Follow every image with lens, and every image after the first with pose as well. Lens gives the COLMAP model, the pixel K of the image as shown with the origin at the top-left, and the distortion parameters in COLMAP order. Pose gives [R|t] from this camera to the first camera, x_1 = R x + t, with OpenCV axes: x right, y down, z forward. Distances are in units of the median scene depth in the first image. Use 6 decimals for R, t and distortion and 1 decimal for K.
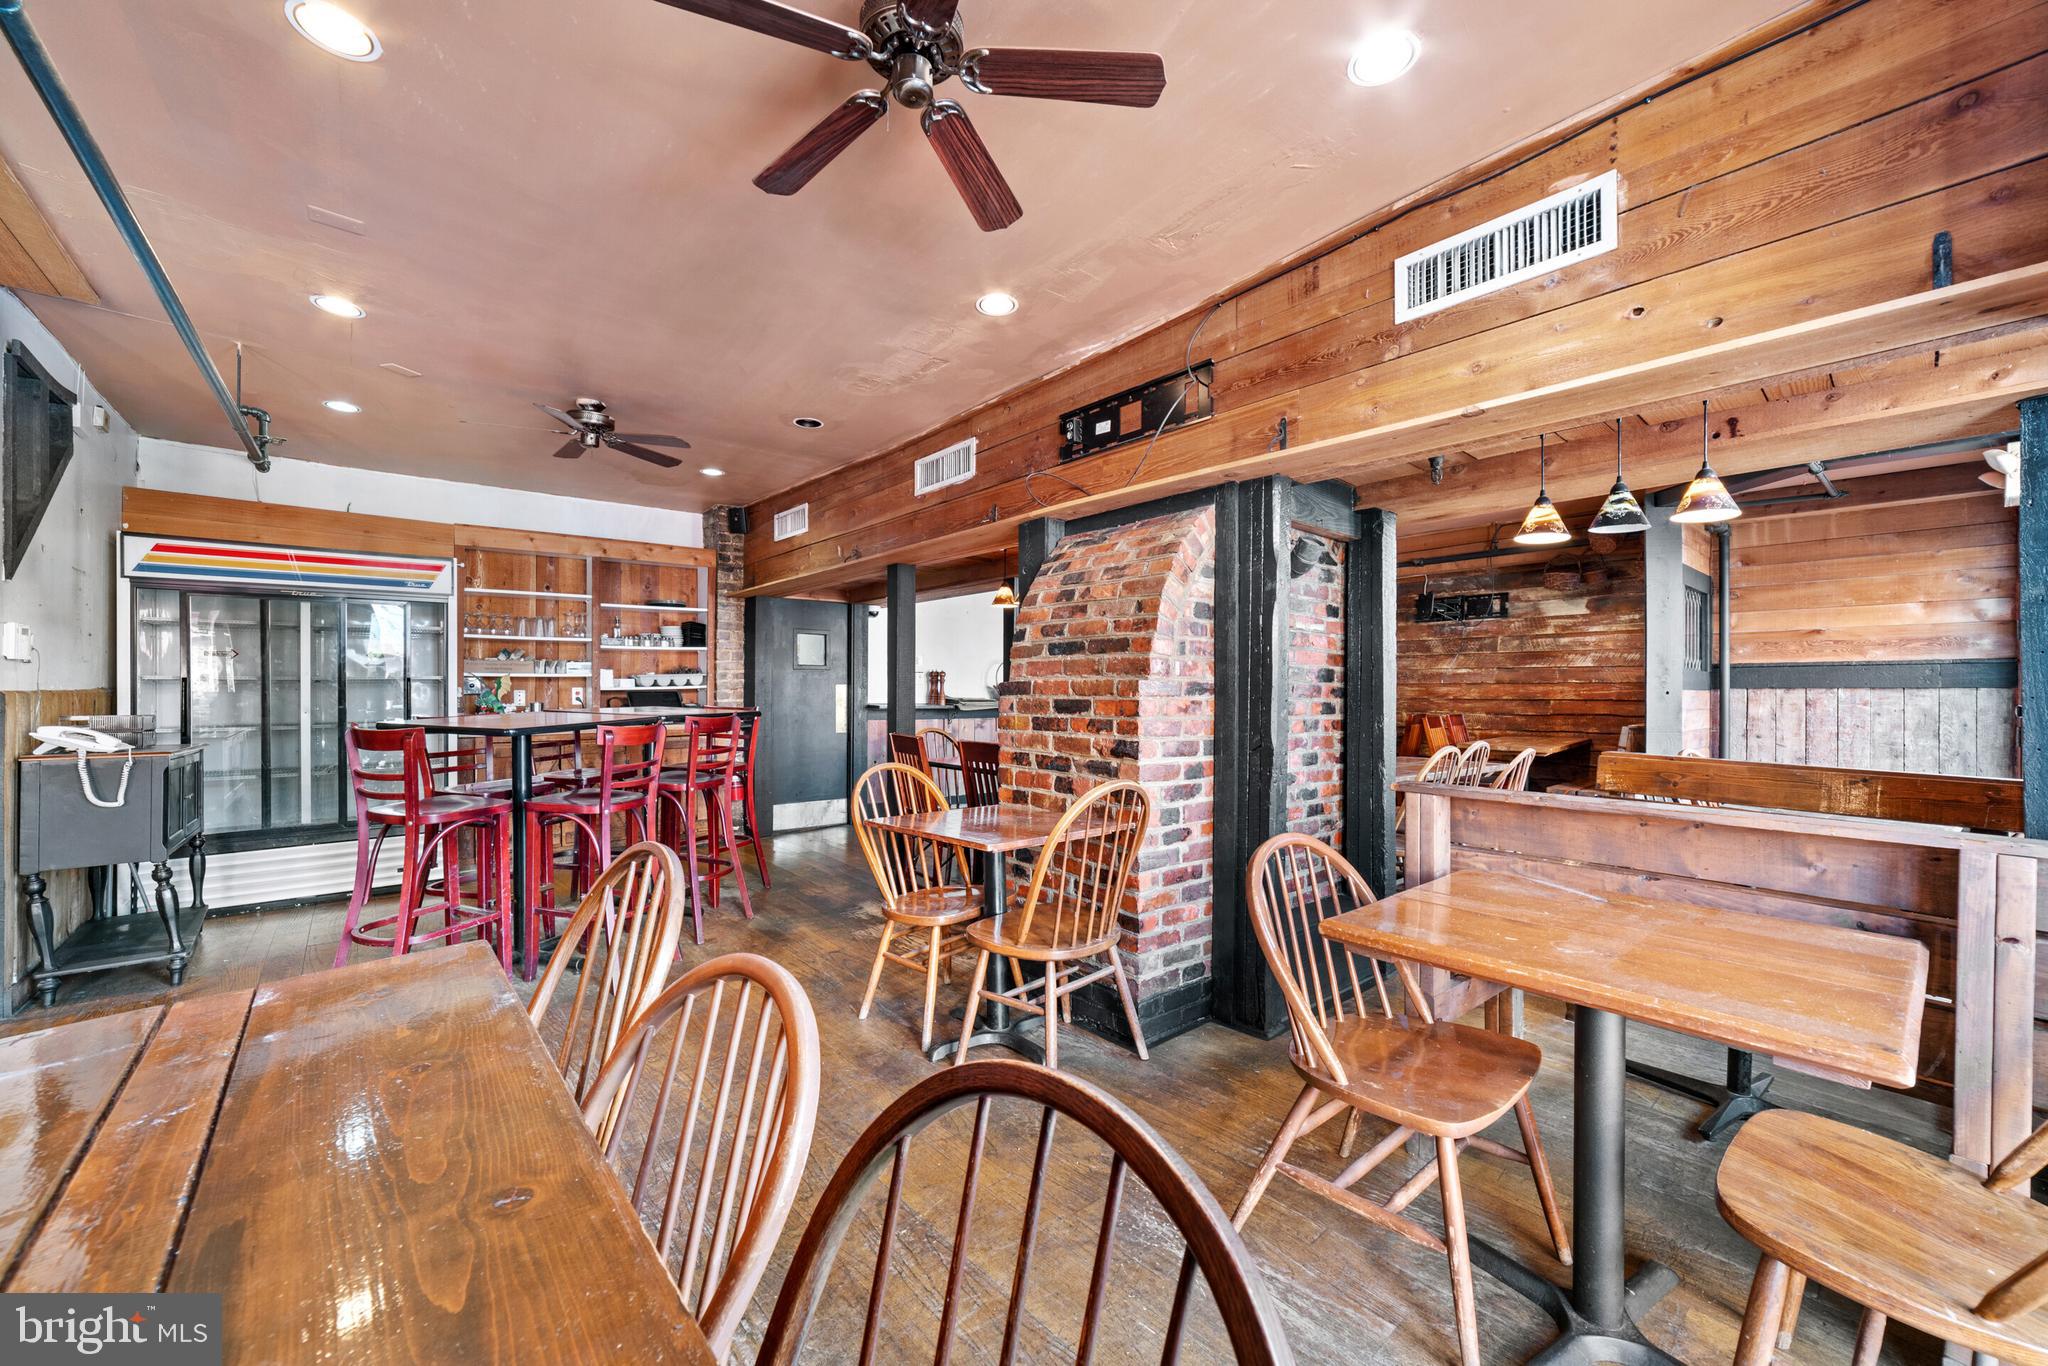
lens RADIAL K [[791.0, 0, 1020.6], [0, 791.0, 683.4], [0, 0, 1]] dist [-0.000808, 0.000689]
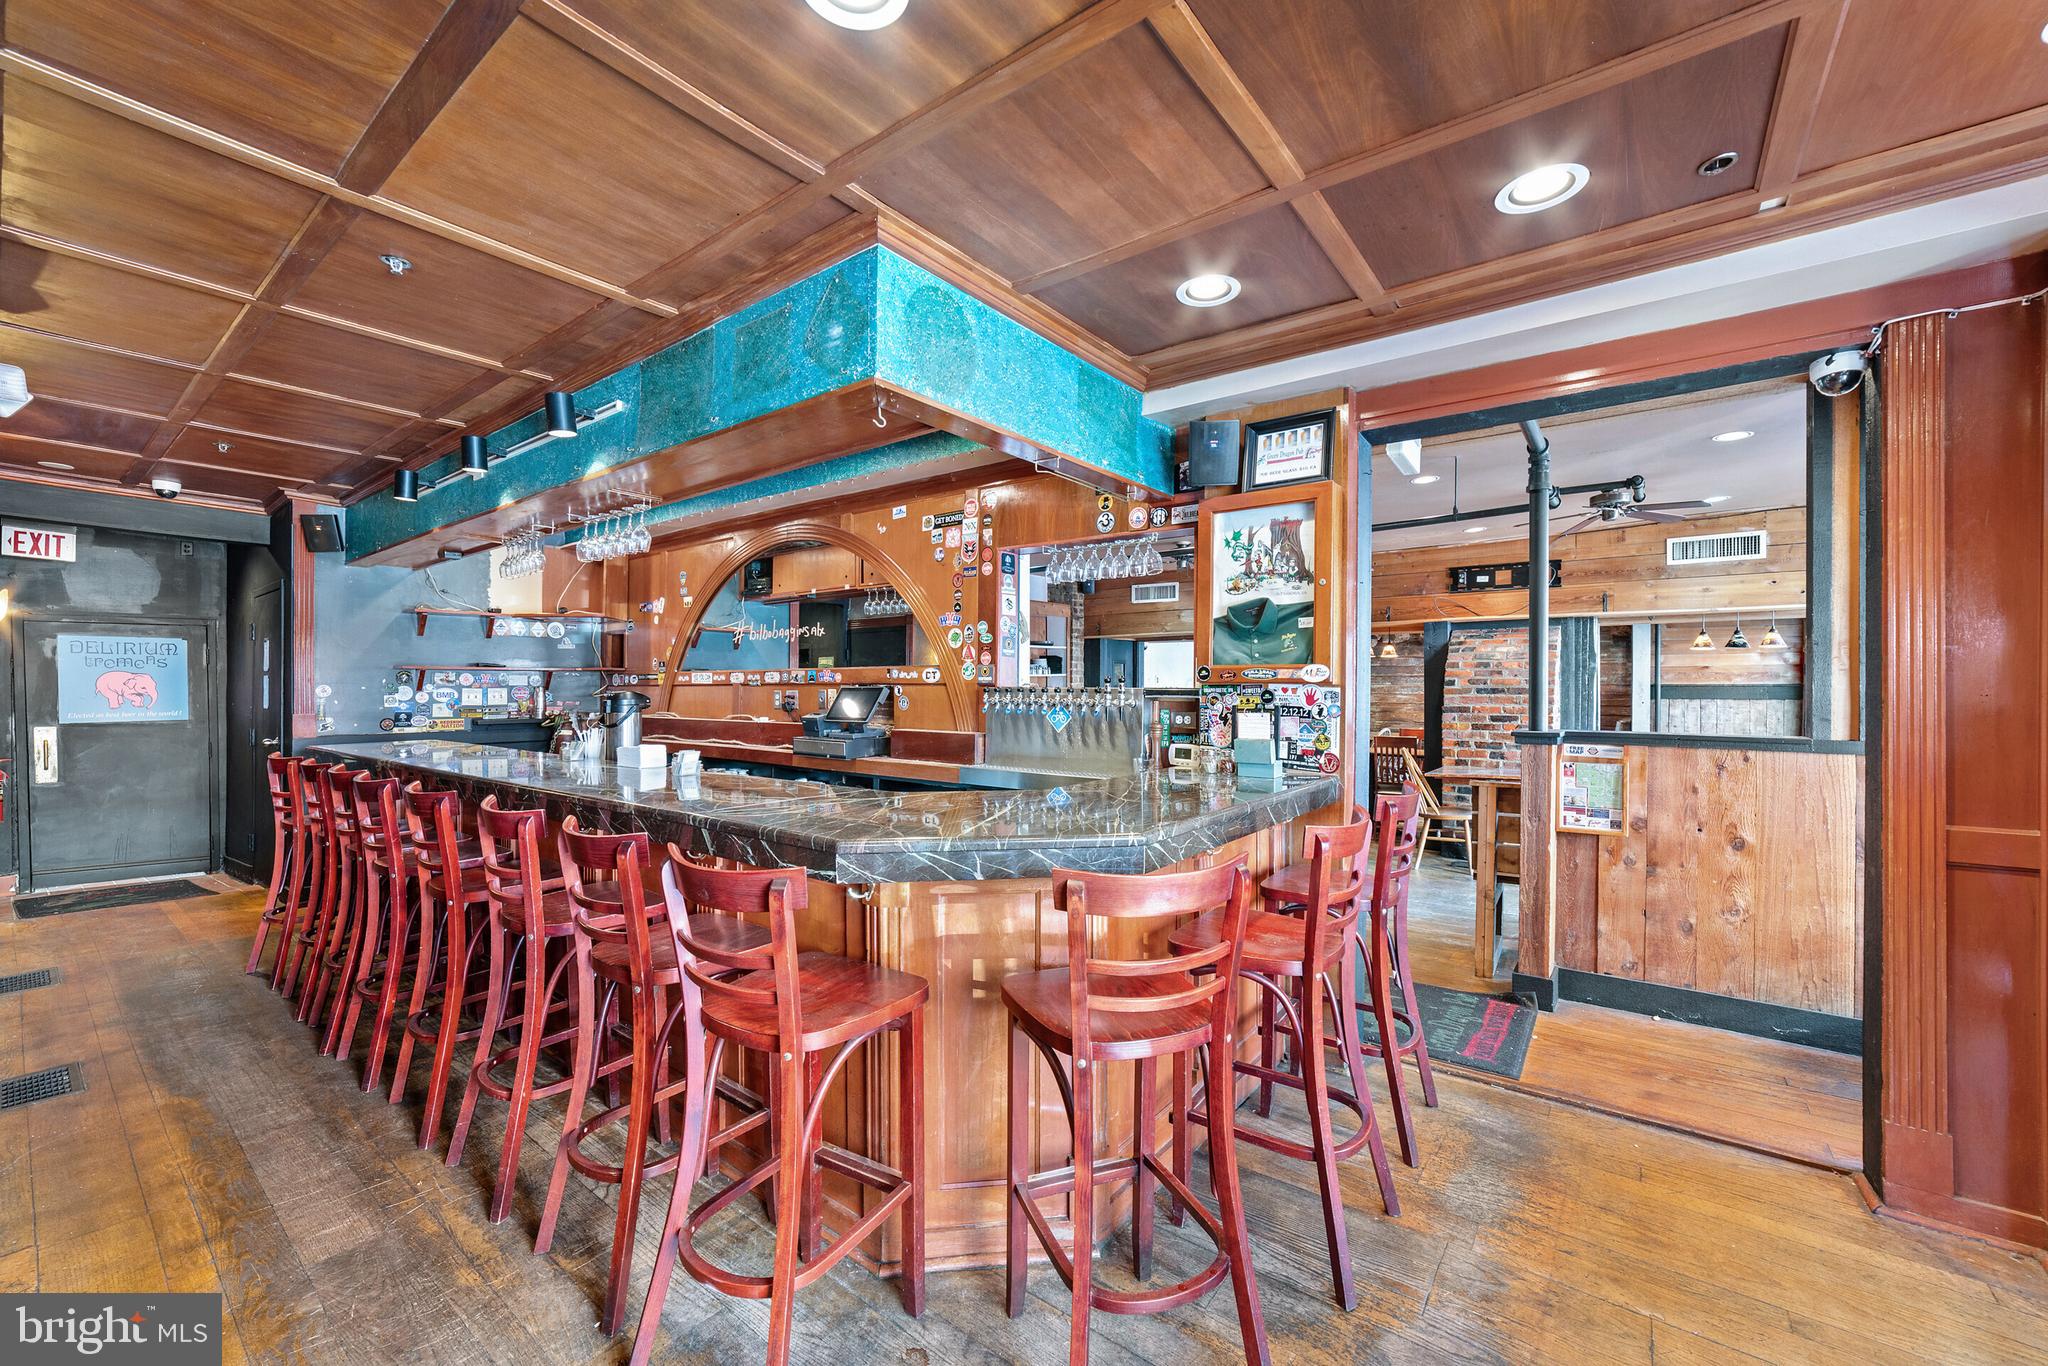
lens RADIAL K [[791.0, 0, 1034.6], [0, 791.0, 685.9], [0, 0, 1]] dist [-0.000808, 0.000689]
pose [[0.978460, -0.003814, 0.206403, -1.444860], [0.001914, 0.999954, 0.009405, -0.073544], [-0.206429, -0.008808, 0.978422, -0.745457]]
